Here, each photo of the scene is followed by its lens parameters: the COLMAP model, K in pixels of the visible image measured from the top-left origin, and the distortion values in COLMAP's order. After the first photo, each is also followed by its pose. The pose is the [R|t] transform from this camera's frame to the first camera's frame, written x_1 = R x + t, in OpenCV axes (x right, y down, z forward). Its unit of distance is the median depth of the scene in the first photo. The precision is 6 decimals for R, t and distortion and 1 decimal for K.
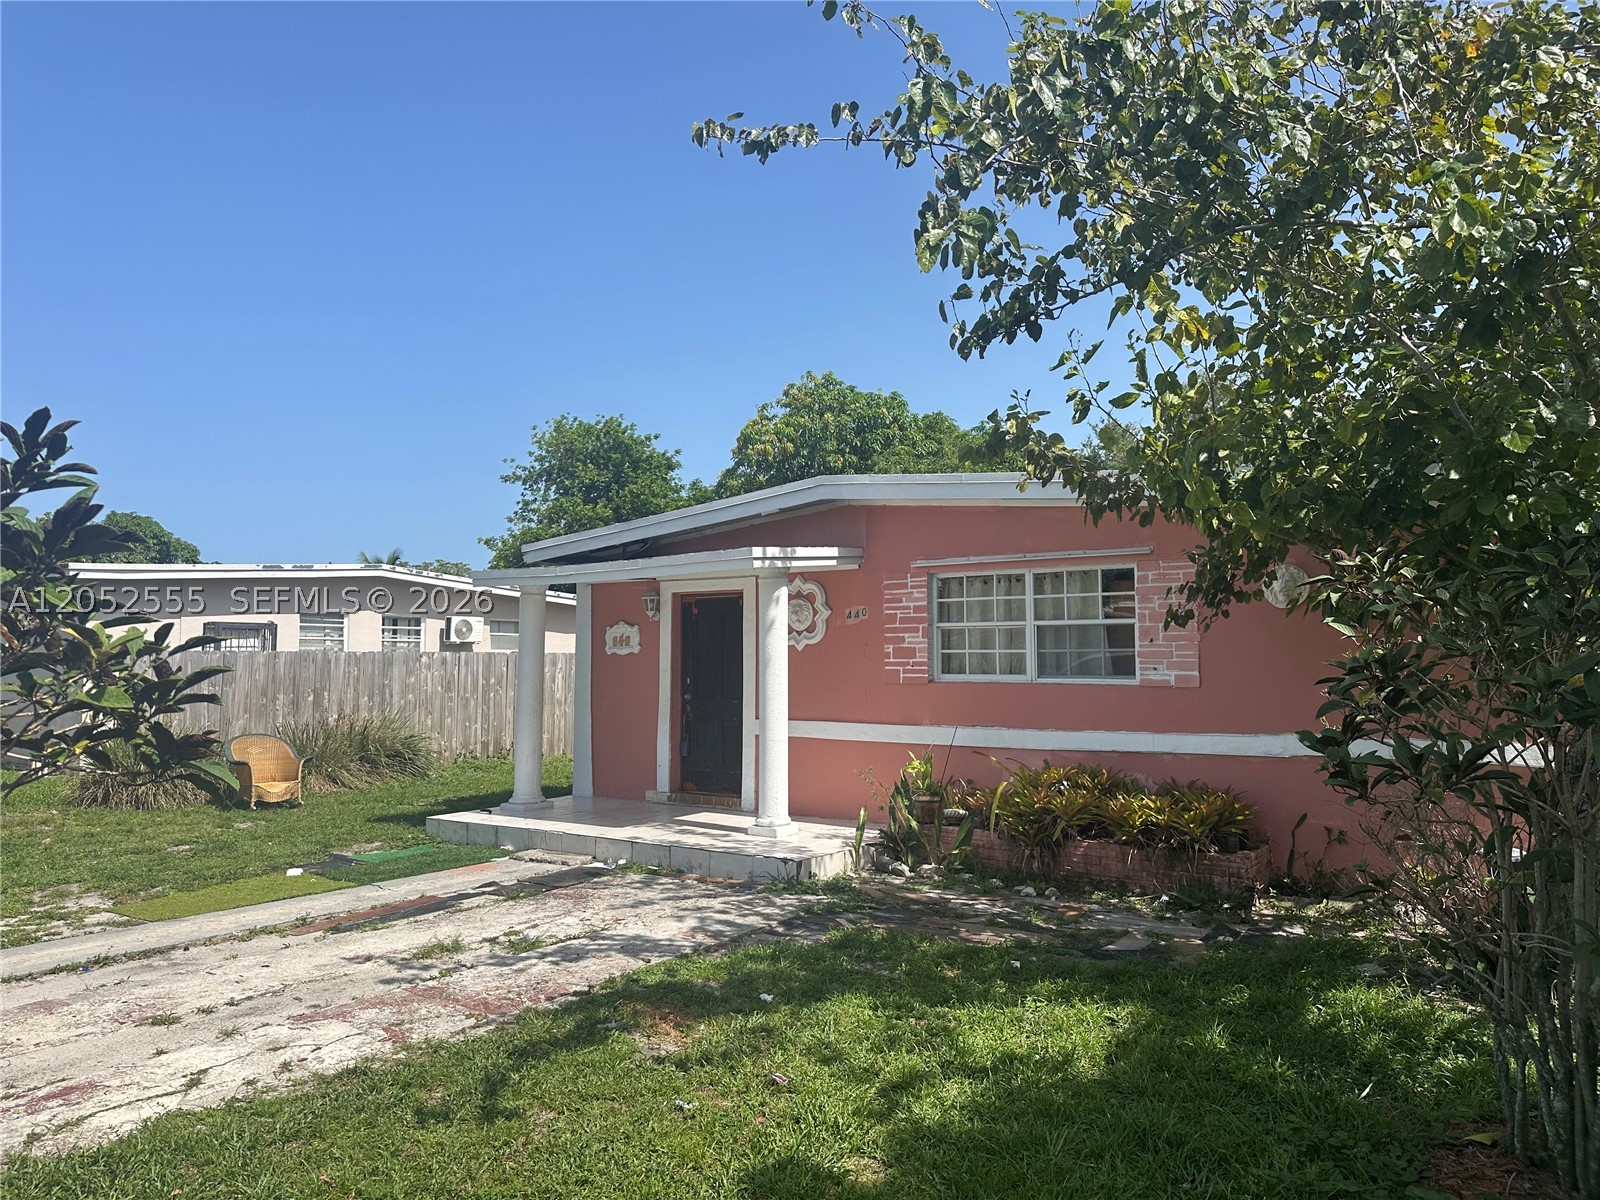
lens RADIAL K [[1126.8, 0, 772.3], [0, 1126.8, 594.8], [0, 0, 1]] dist [0.042322, -0.030314]
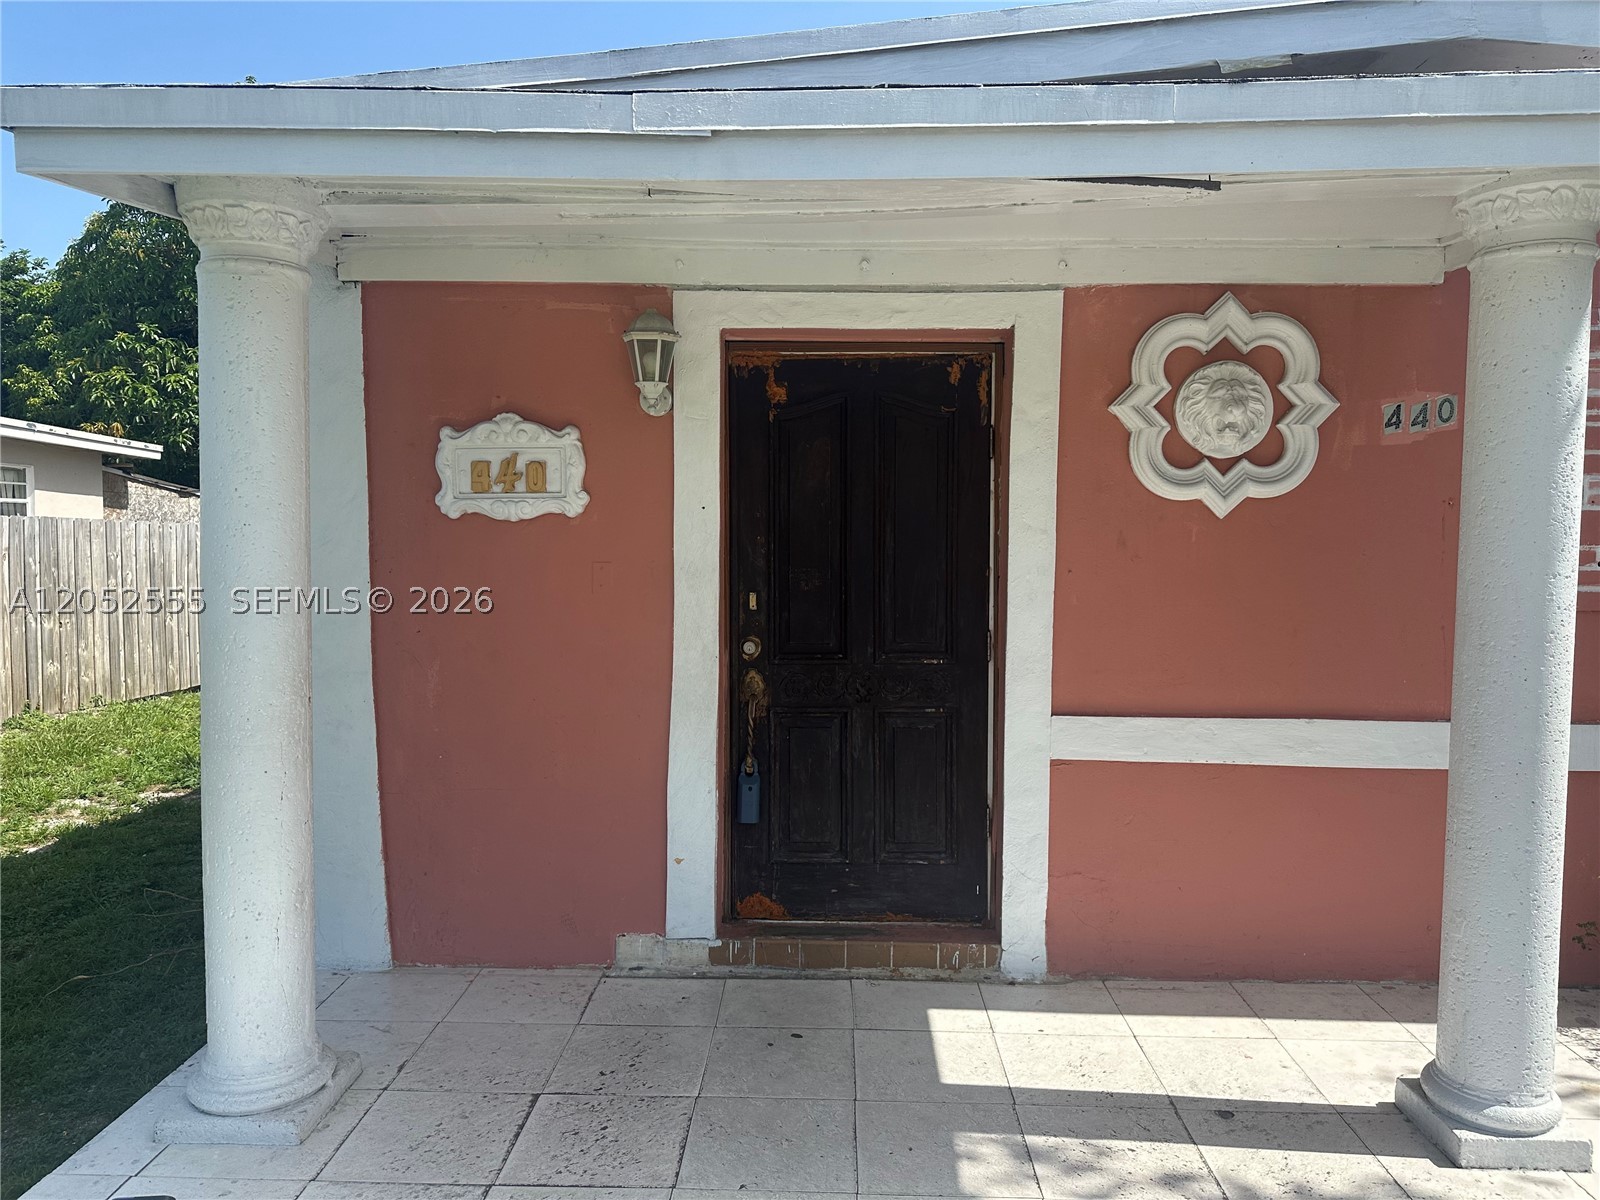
lens RADIAL K [[1130.1, 0, 806.6], [0, 1130.1, 602.5], [0, 0, 1]] dist [0.068921, -0.086105]
pose [[0.815004, -0.027870, 0.578785, -0.308192], [-0.041883, 0.993397, 0.106810, 0.047667], [-0.577940, -0.111292, 0.808455, 0.857925]]
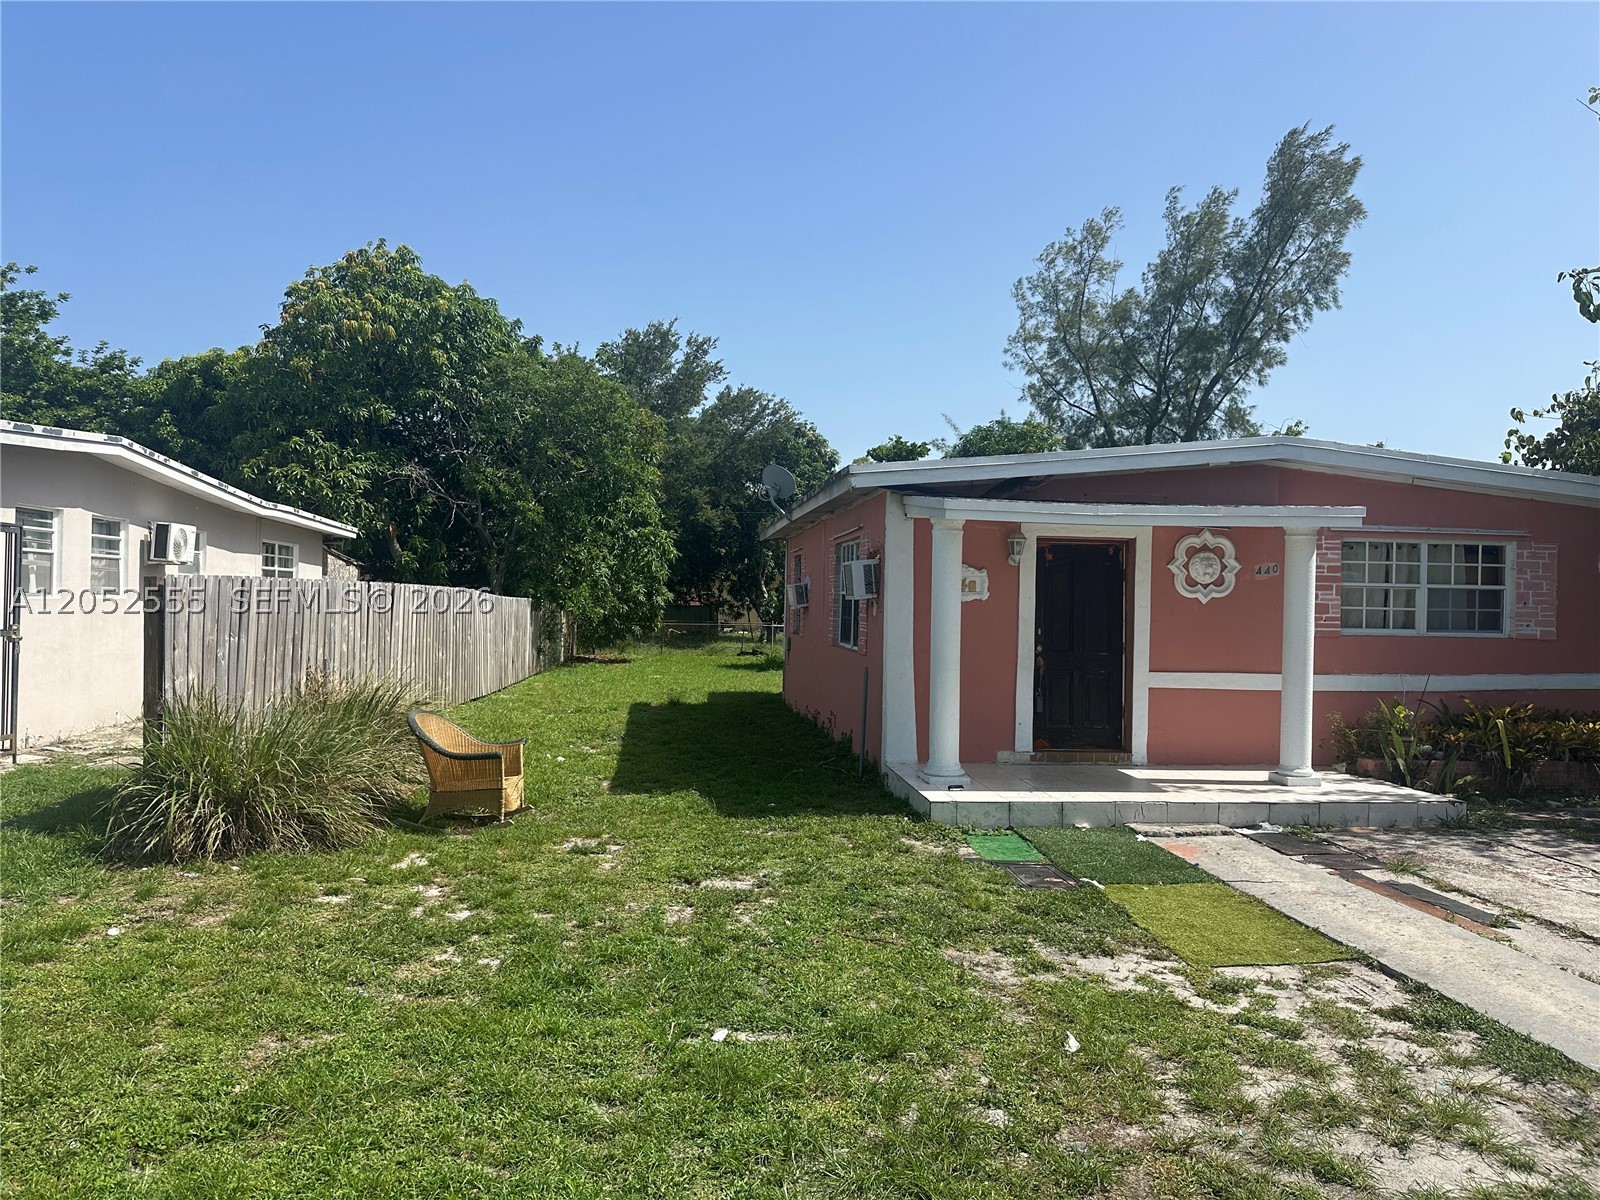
lens RADIAL K [[1134.6, 0, 800.0], [0, 1134.6, 600.0], [0, 0, 1]] dist [0.088738, -0.148197]
pose [[0.725952, 0.013092, 0.687621, -1.032124], [-0.060580, 0.997150, 0.044972, 0.024184], [-0.685072, -0.074304, 0.724676, 0.548208]]
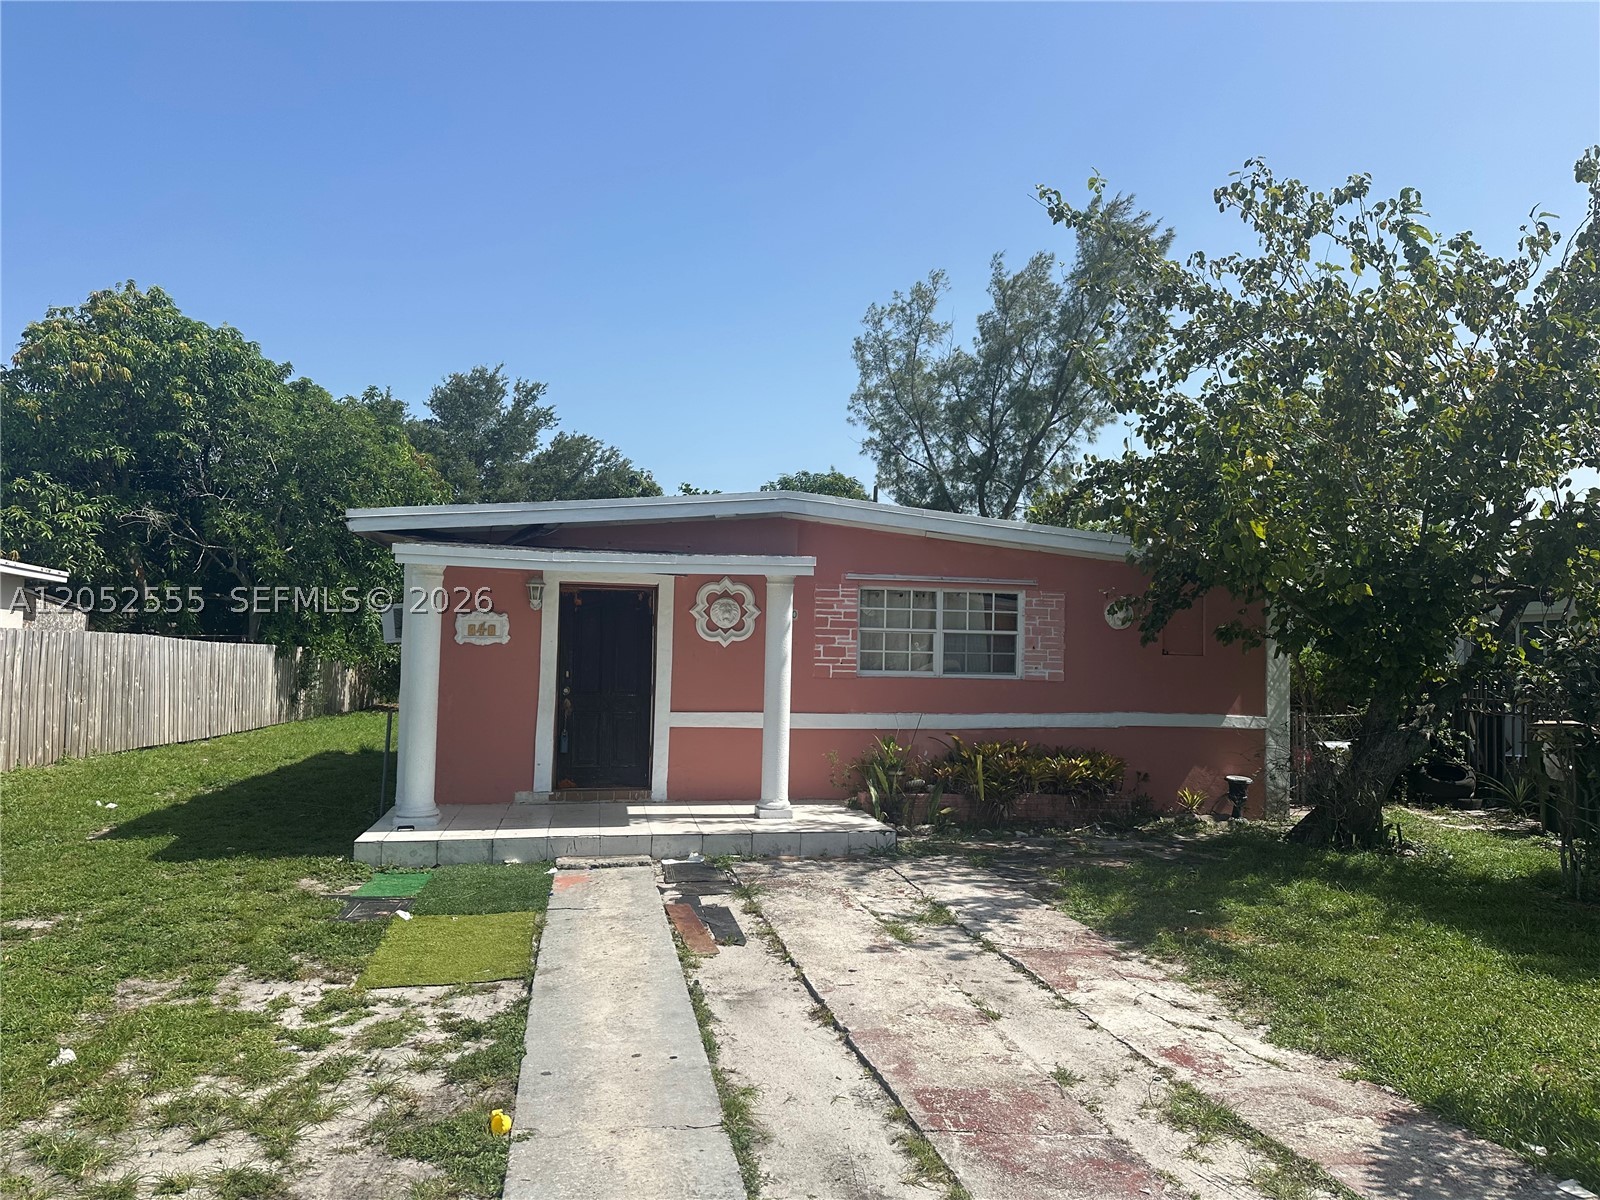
lens RADIAL K [[1130.5, 0, 821.8], [0, 1130.5, 601.9], [0, 0, 1]] dist [0.068209, -0.087096]
pose [[0.665624, 0.044277, 0.744973, -0.781706], [-0.065324, 0.997864, -0.000941, 0.001965], [-0.743423, -0.048039, 0.667094, 0.235214]]
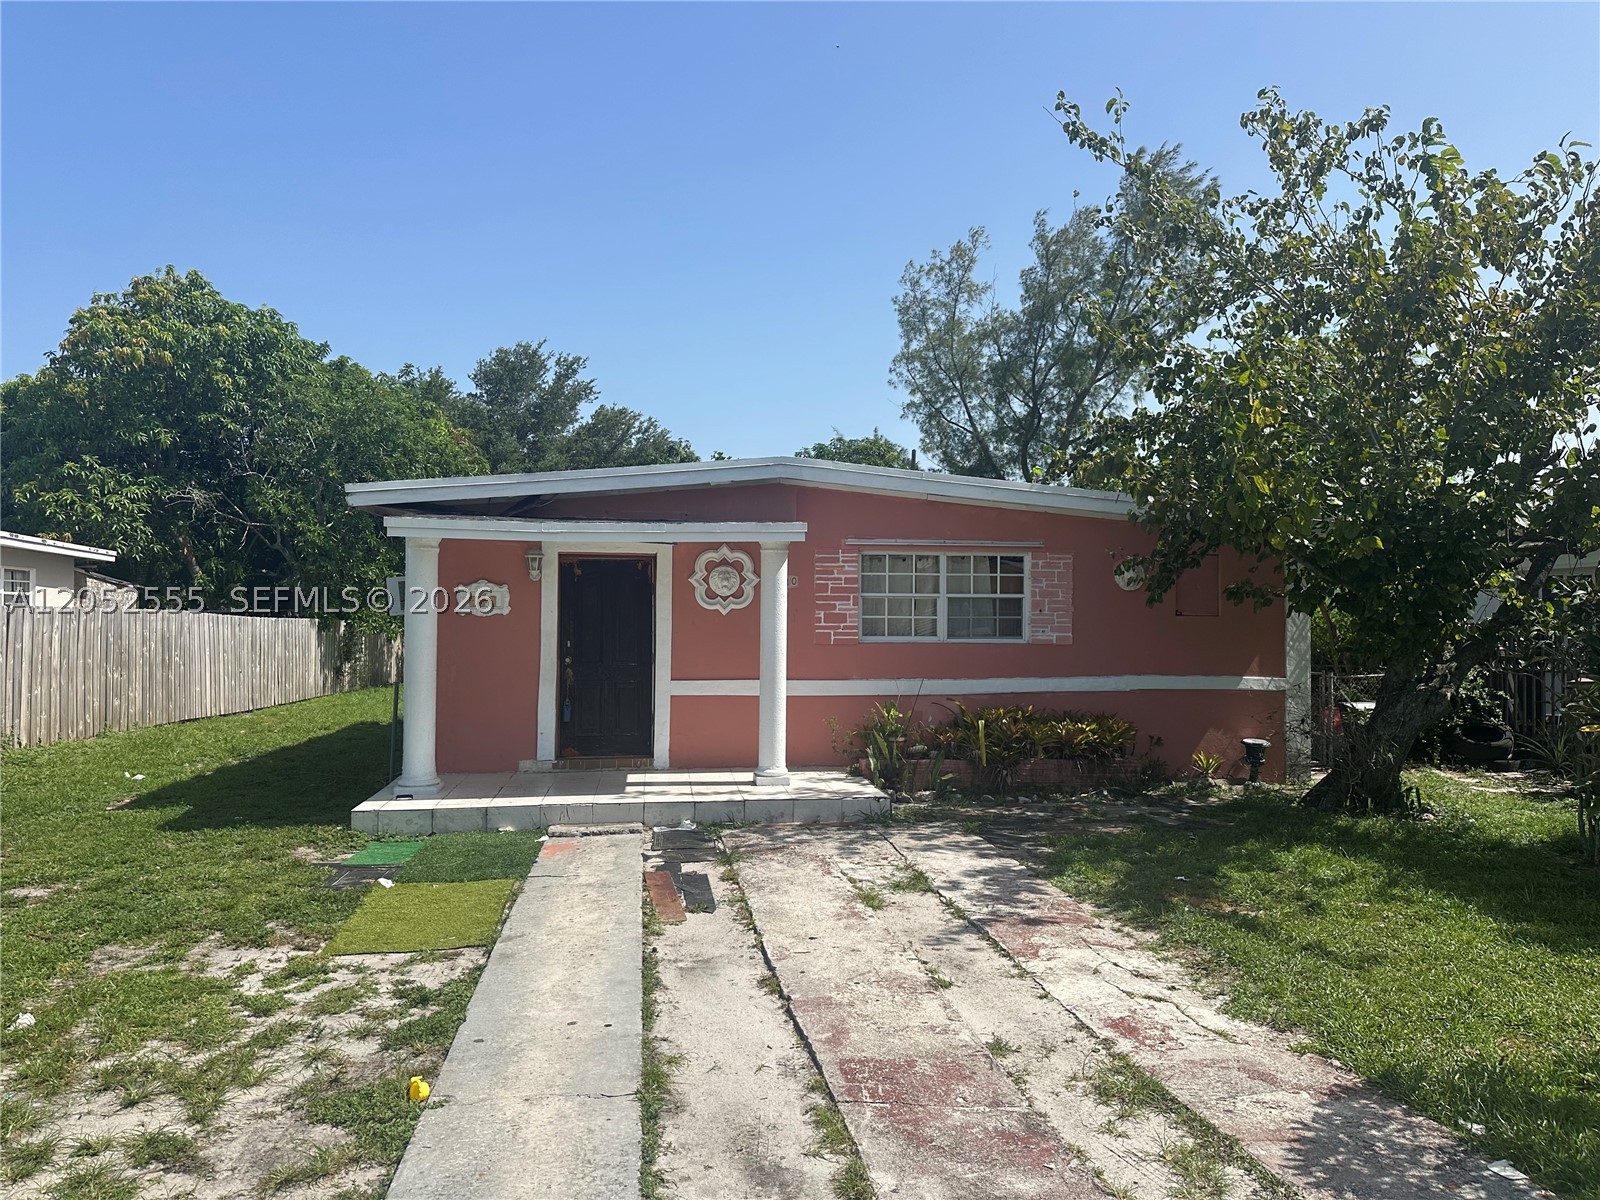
lens RADIAL K [[1130.1, 0, 806.6], [0, 1130.1, 602.5], [0, 0, 1]] dist [0.068921, -0.086105]
pose [[0.709799, 0.011180, 0.704315, -0.735771], [-0.047599, 0.998350, 0.032122, -0.000288], [-0.702794, -0.056325, 0.709160, 0.202275]]
